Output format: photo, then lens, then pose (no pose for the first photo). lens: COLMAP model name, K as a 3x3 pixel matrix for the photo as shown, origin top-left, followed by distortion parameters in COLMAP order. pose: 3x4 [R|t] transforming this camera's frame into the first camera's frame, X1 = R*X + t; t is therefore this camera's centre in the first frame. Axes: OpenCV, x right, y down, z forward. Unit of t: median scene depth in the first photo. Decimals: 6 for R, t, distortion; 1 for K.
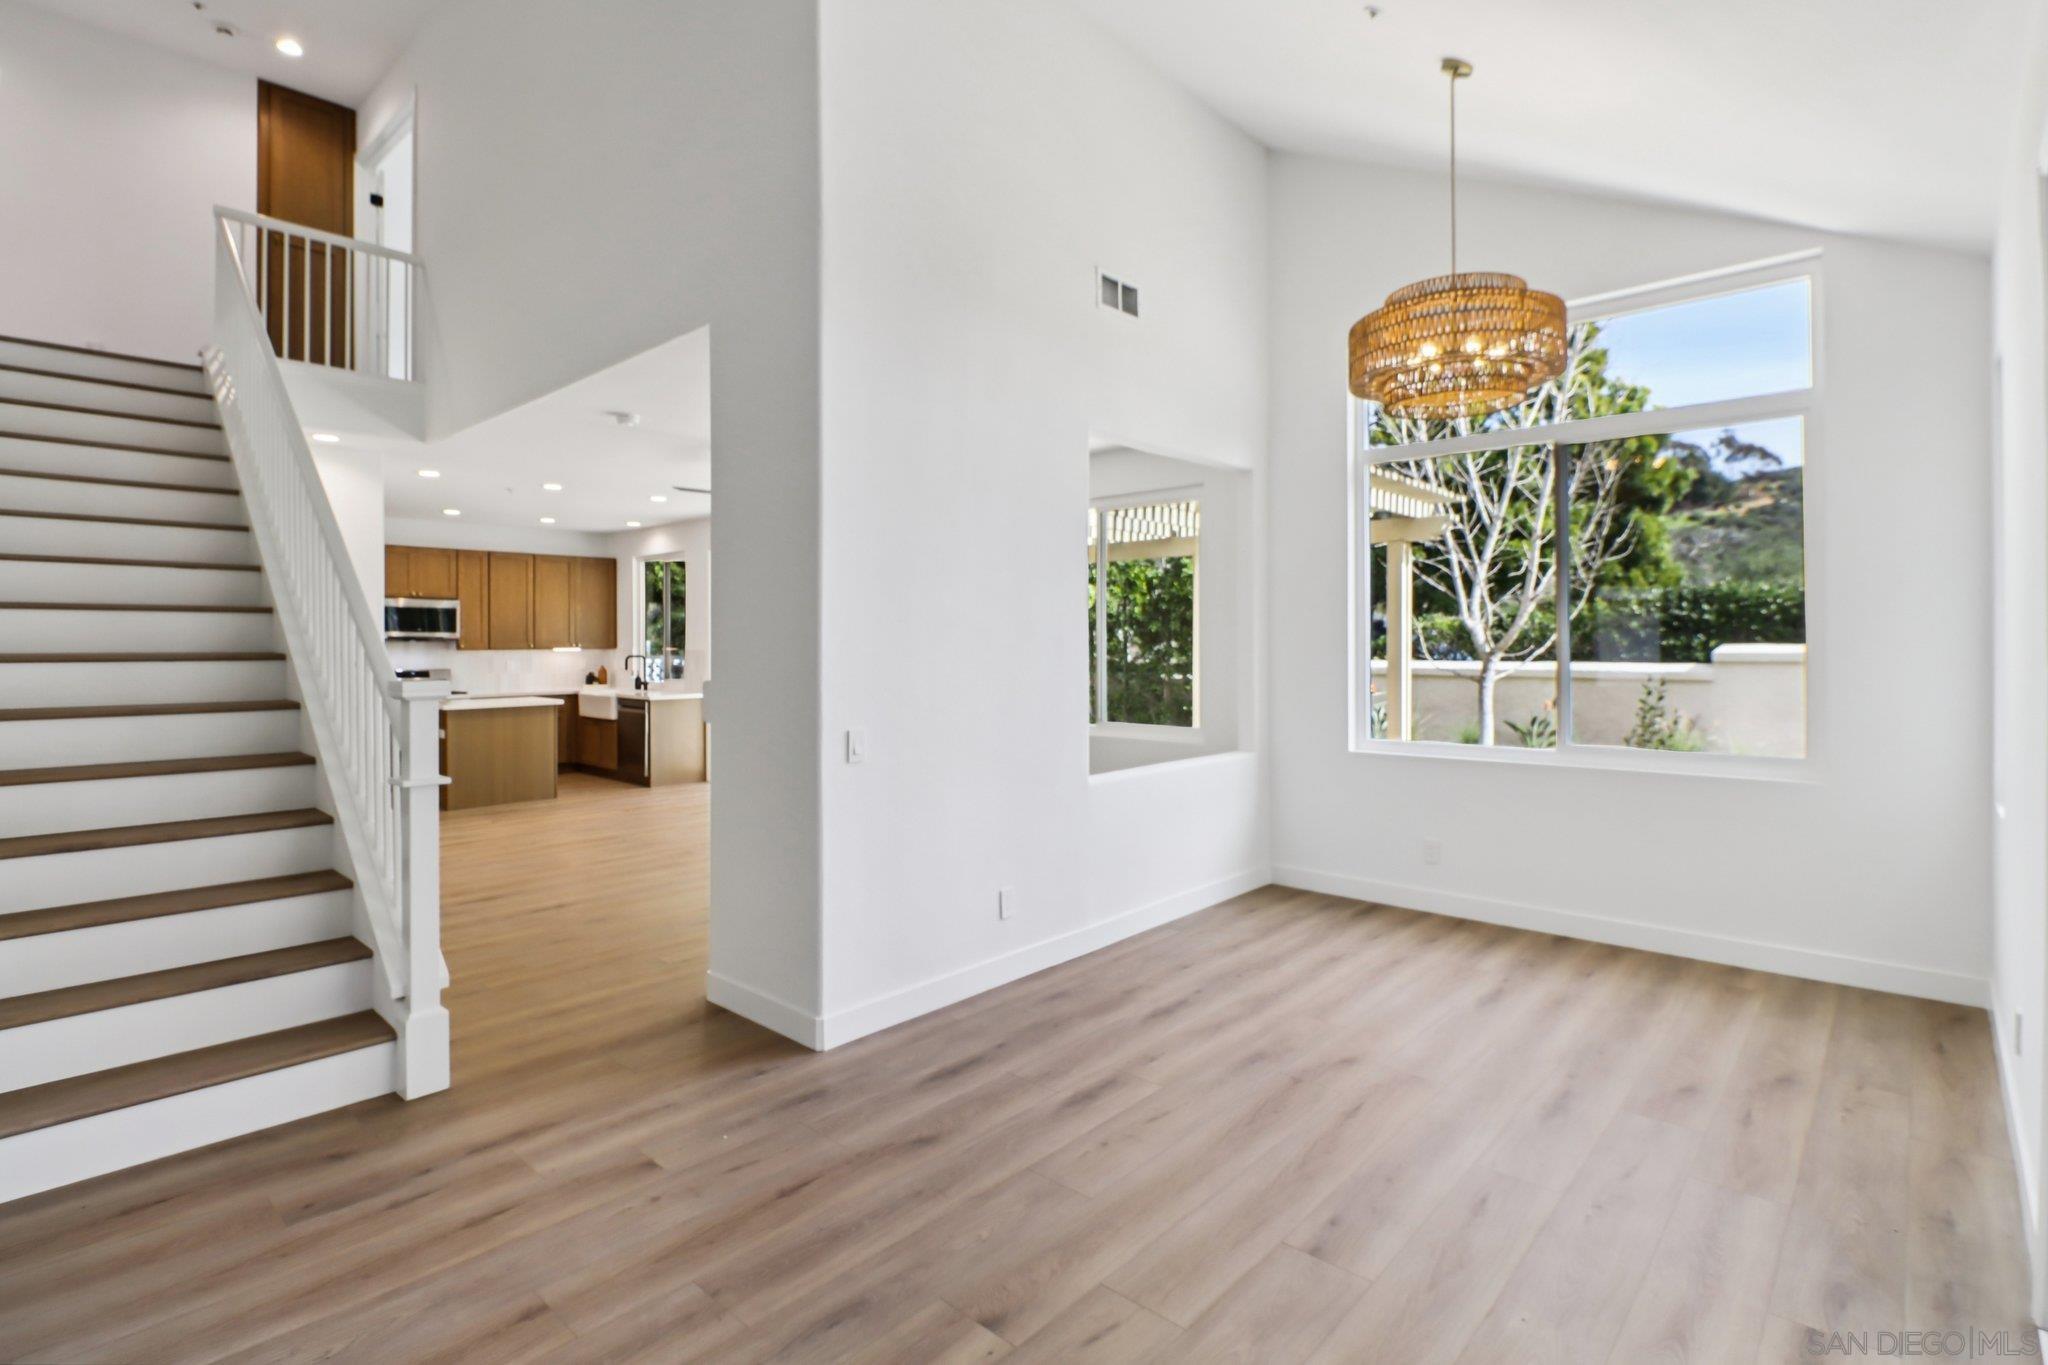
lens RADIAL K [[964.0, 0, 1033.1], [0, 964.0, 646.9], [0, 0, 1]] dist [0.000192, -0.014126]
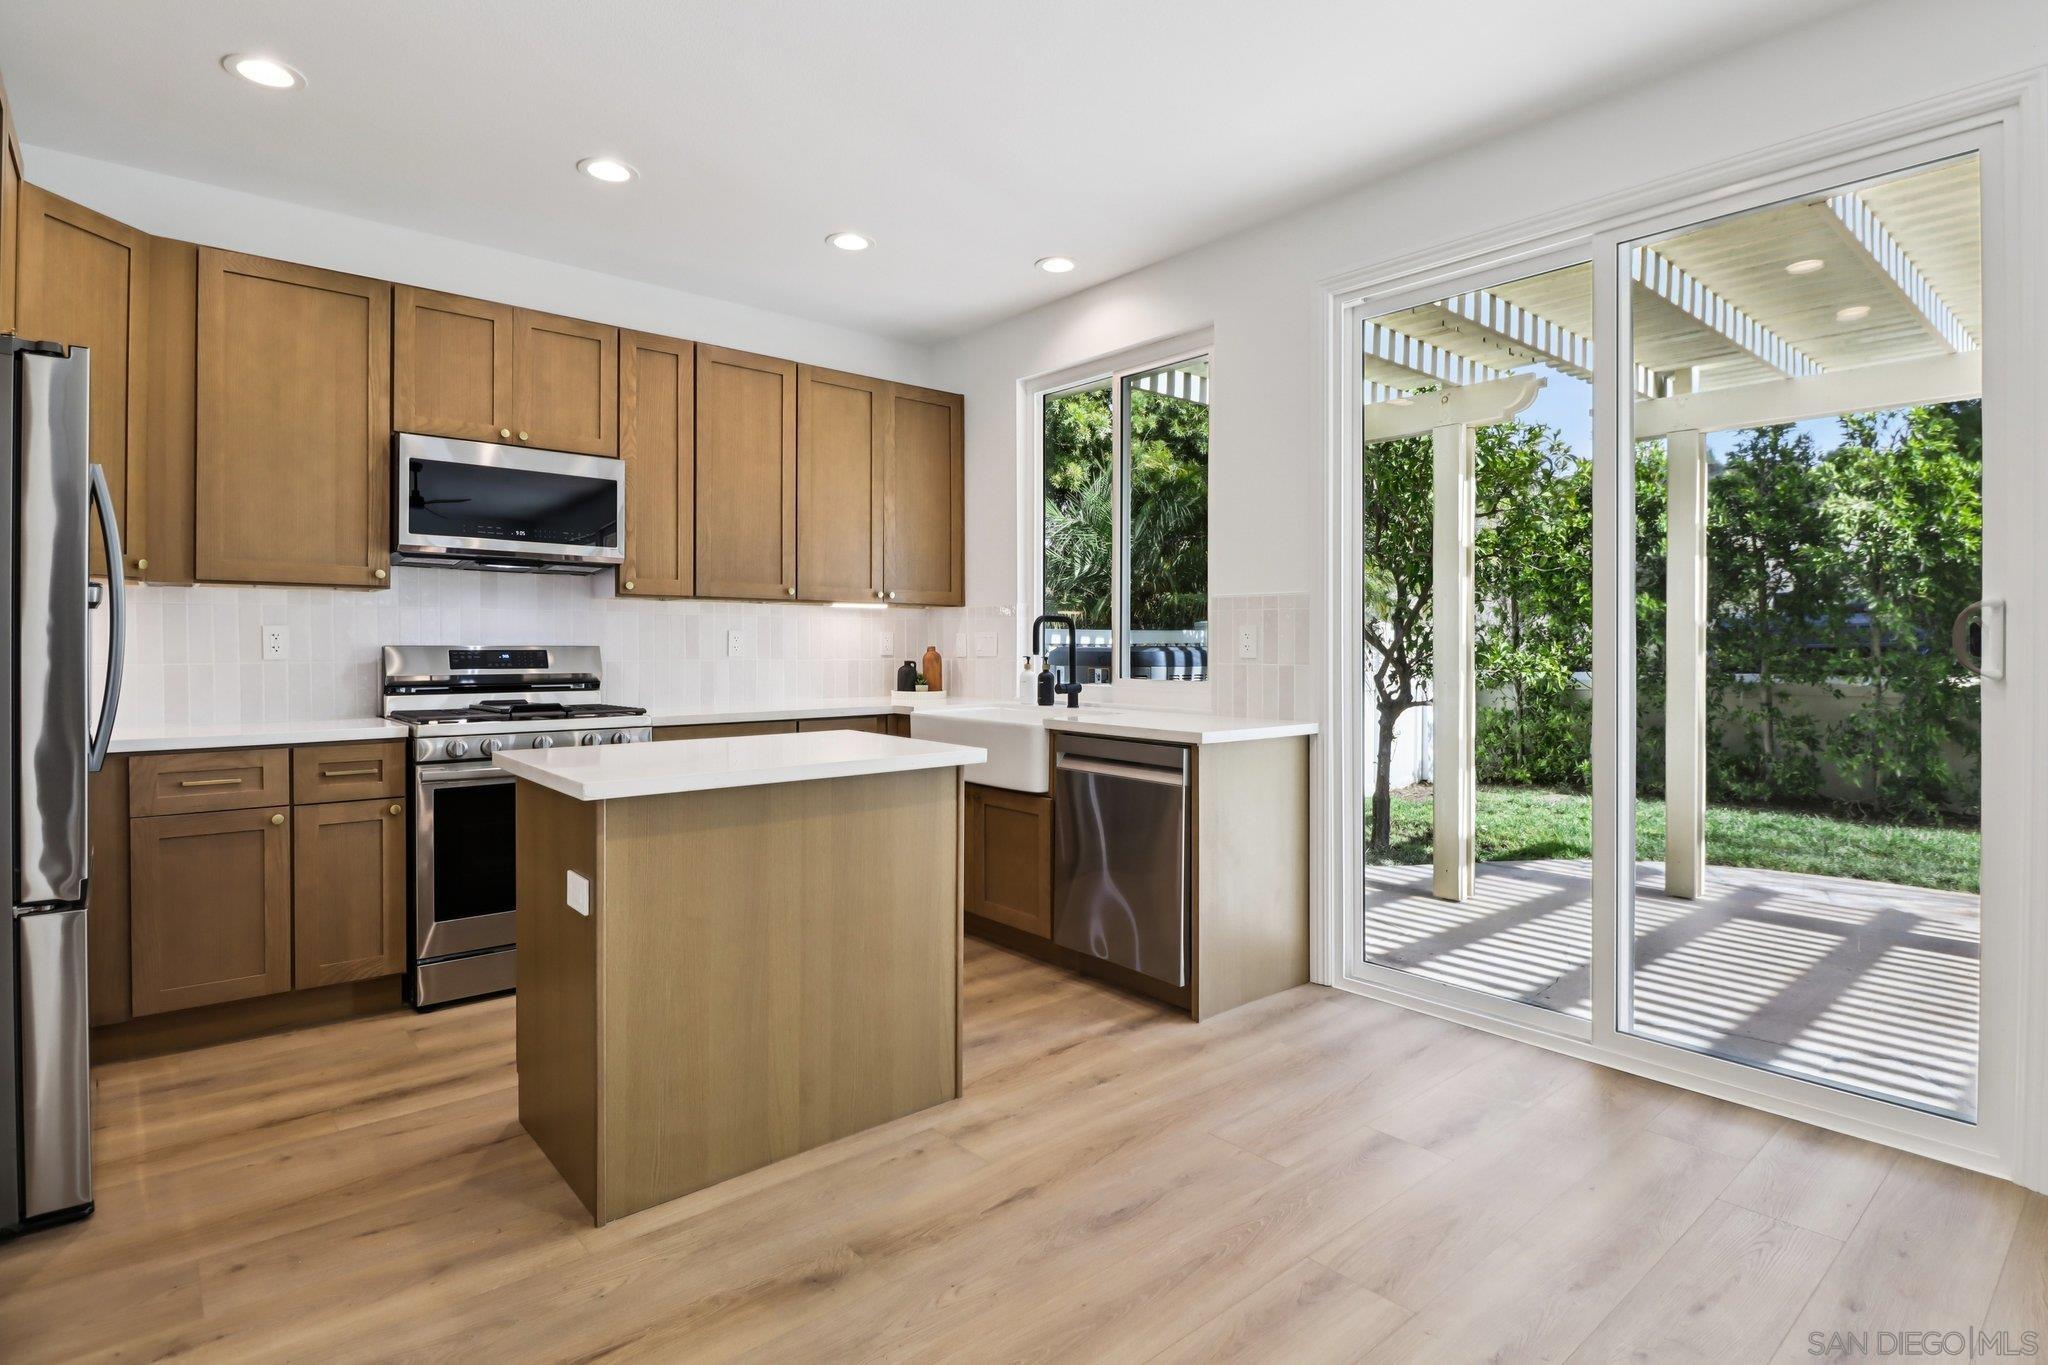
lens RADIAL K [[1052.2, 0, 1028.1], [0, 1052.2, 645.8], [0, 0, 1]] dist [0.001645, -0.017539]
pose [[0.992797, 0.008758, -0.119486, -0.373541], [-0.008443, 0.999959, 0.003149, 0.018558], [0.119509, -0.002118, 0.992831, 0.586931]]
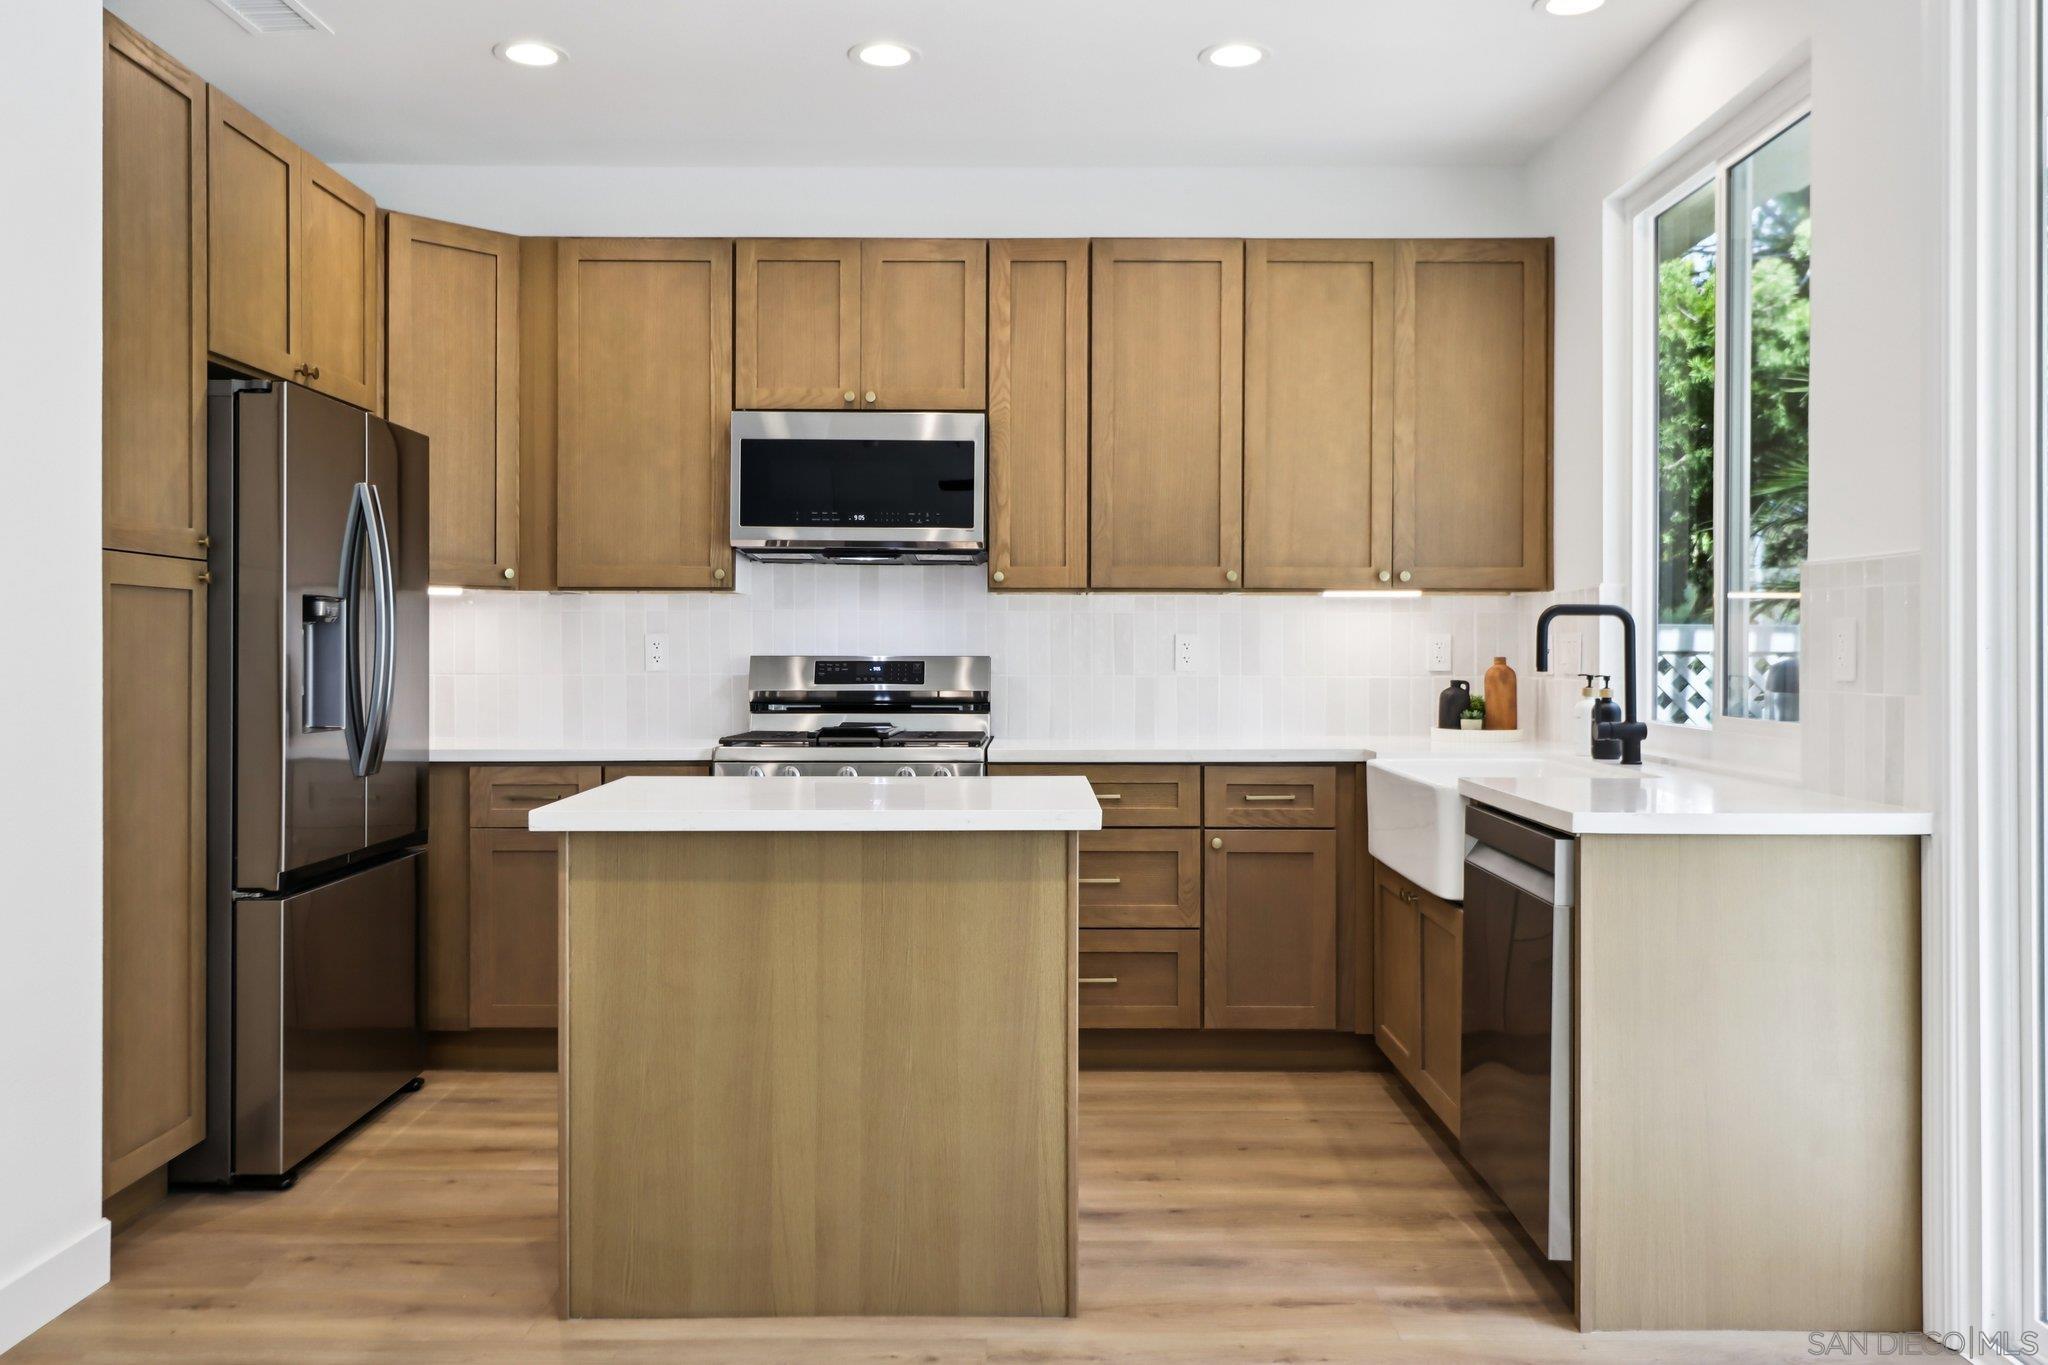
lens RADIAL K [[1653.8, 0, 1023.9], [0, 1653.8, 652.7], [0, 0, 1]] dist [0.003548, -0.000351]
pose [[0.661237, 0.008237, -0.750132, -0.213566], [-0.003953, 0.999964, 0.007495, 0.016676], [0.750166, -0.001990, 0.661246, 0.653215]]
